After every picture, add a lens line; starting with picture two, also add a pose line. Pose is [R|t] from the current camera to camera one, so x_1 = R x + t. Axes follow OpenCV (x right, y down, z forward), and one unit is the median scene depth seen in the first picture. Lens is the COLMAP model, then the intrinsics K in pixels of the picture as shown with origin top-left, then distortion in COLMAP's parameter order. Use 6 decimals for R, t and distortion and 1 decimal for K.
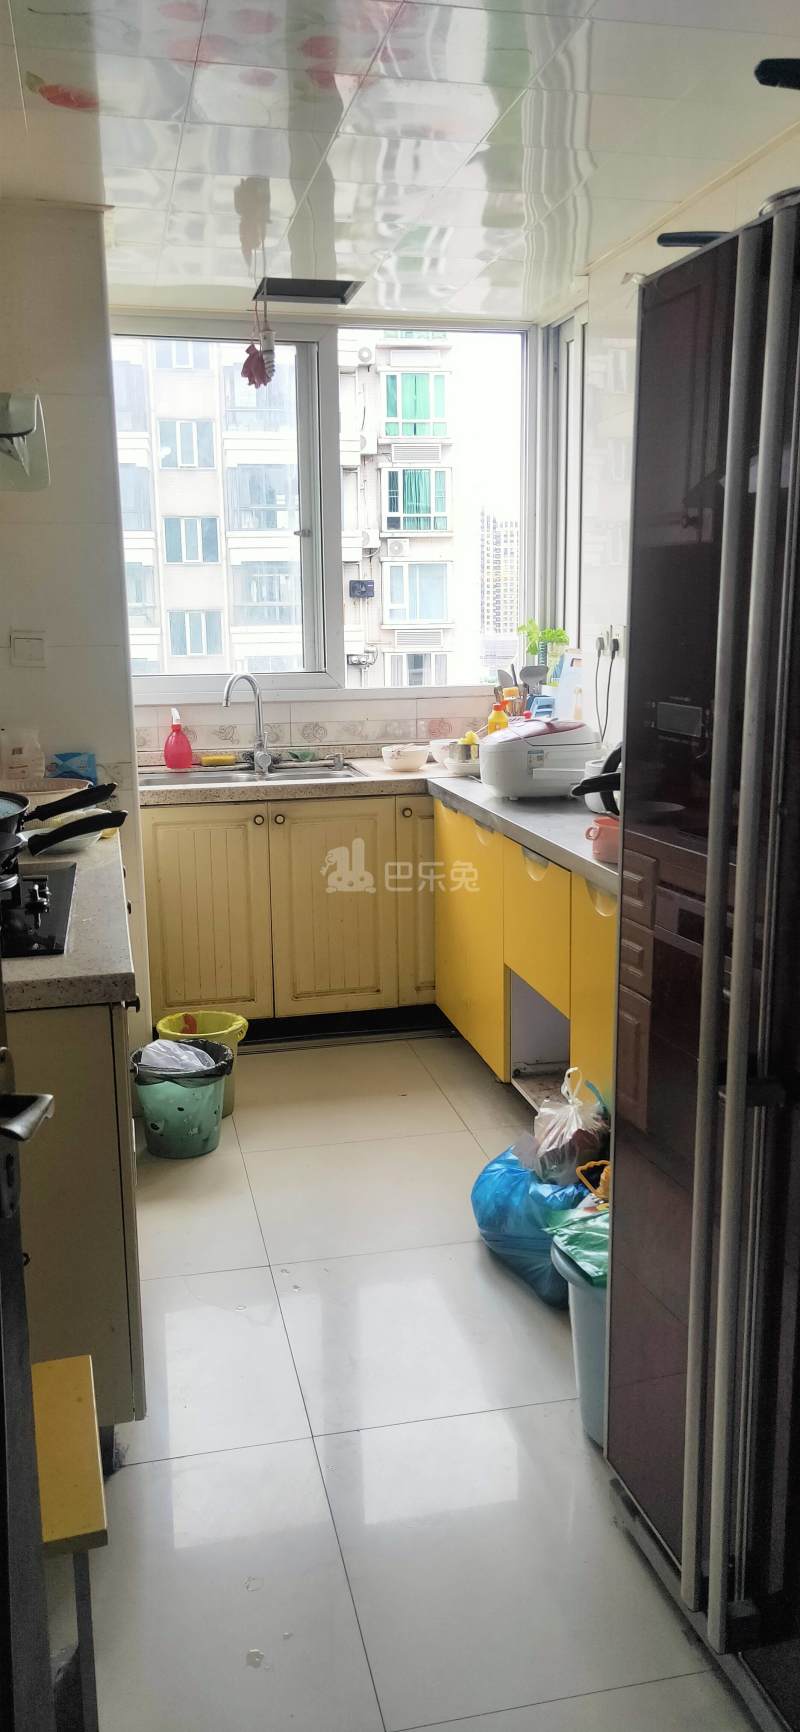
lens RADIAL K [[1285.9, 0, 400.2], [0, 1285.9, 842.0], [0, 0, 1]] dist [0.069529, -0.002508]
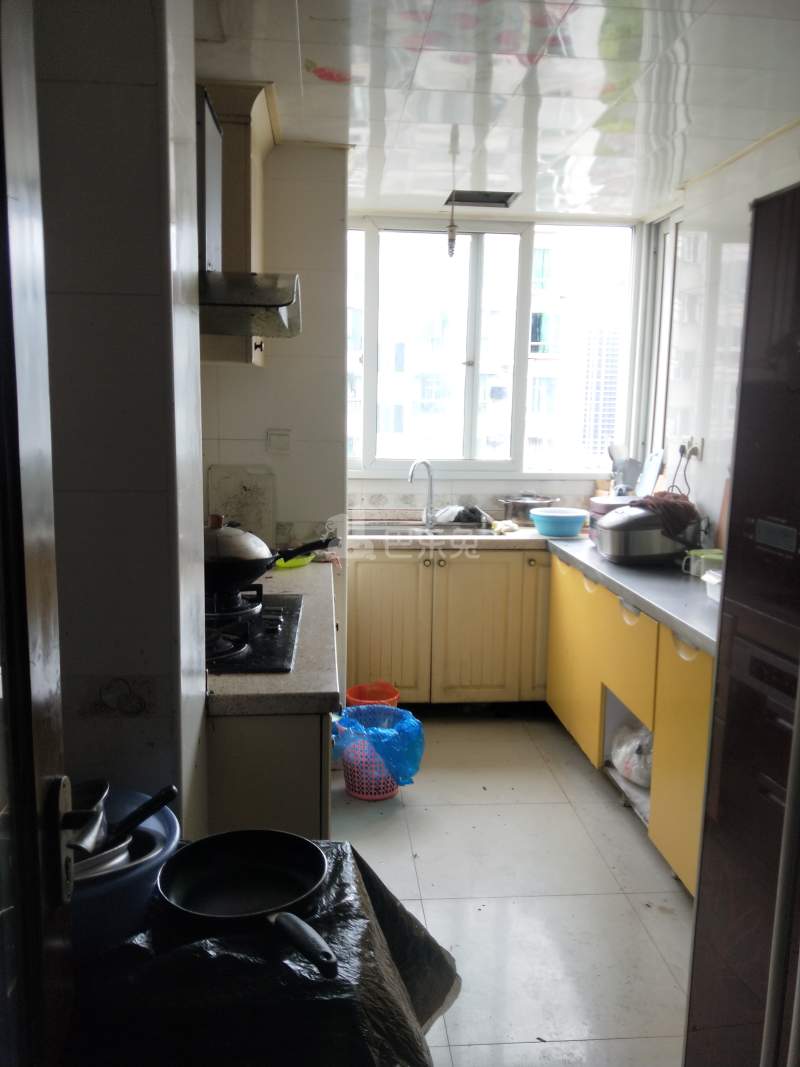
lens RADIAL K [[868.1, 0, 400.0], [0, 868.1, 533.5], [0, 0, 1]] dist [0.090614, -0.213720]
pose [[0.989626, 0.051345, -0.134183, -0.011896], [-0.055754, 0.998014, -0.029311, -0.019239], [0.132411, 0.036488, 0.990523, 0.038732]]
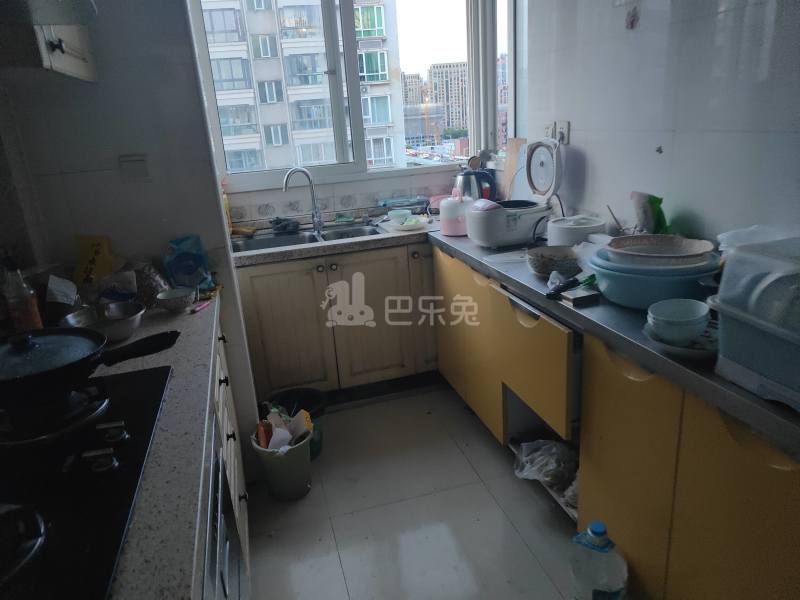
lens RADIAL K [[545.6, 0, 400.0], [0, 545.6, 300.0], [0, 0, 1]] dist [-0.000972, -0.004406]
pose [[0.996816, -0.069687, 0.038754, -0.042834], [0.063410, 0.987453, 0.144621, -0.065723], [-0.048346, -0.141703, 0.988728, 0.349115]]
